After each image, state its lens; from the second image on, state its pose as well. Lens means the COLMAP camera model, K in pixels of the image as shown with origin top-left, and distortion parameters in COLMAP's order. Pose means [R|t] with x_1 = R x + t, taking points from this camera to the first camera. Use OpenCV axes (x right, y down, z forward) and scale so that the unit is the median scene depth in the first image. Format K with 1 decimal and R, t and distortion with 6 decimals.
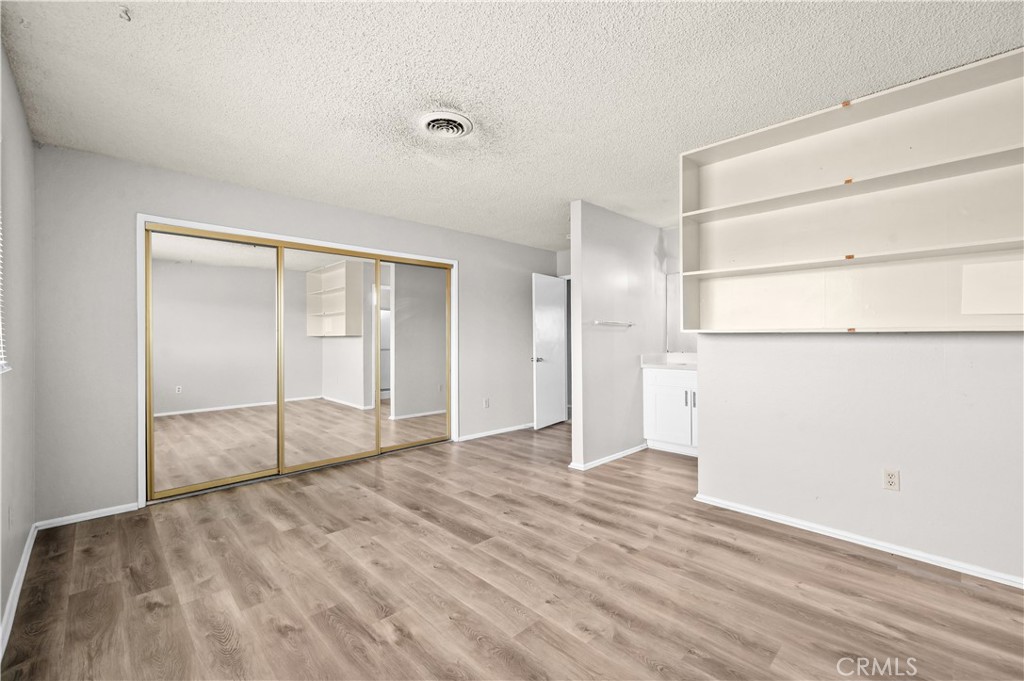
lens RADIAL K [[431.7, 0, 515.1], [0, 431.7, 339.8], [0, 0, 1]] dist [-0.001322, -0.000119]
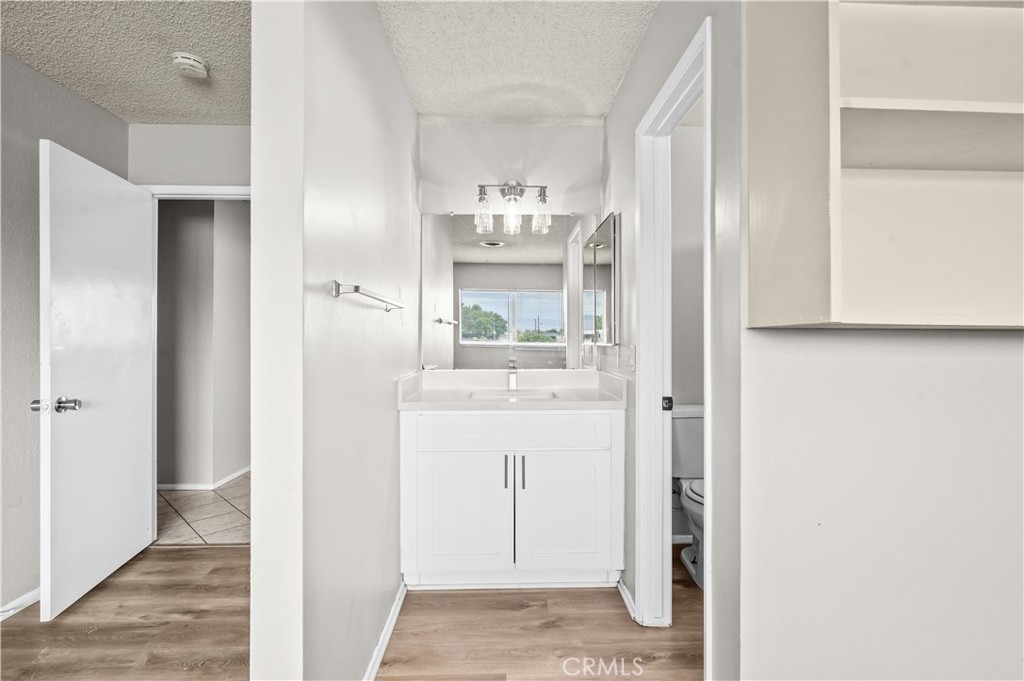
lens RADIAL K [[484.0, 0, 513.7], [0, 484.0, 339.4], [0, 0, 1]] dist [-0.004015, -0.000500]
pose [[0.670064, 0.006454, 0.742275, 0.011414], [-0.001918, 0.999974, -0.006964, -0.001793], [-0.742301, 0.003243, 0.670059, 0.495455]]
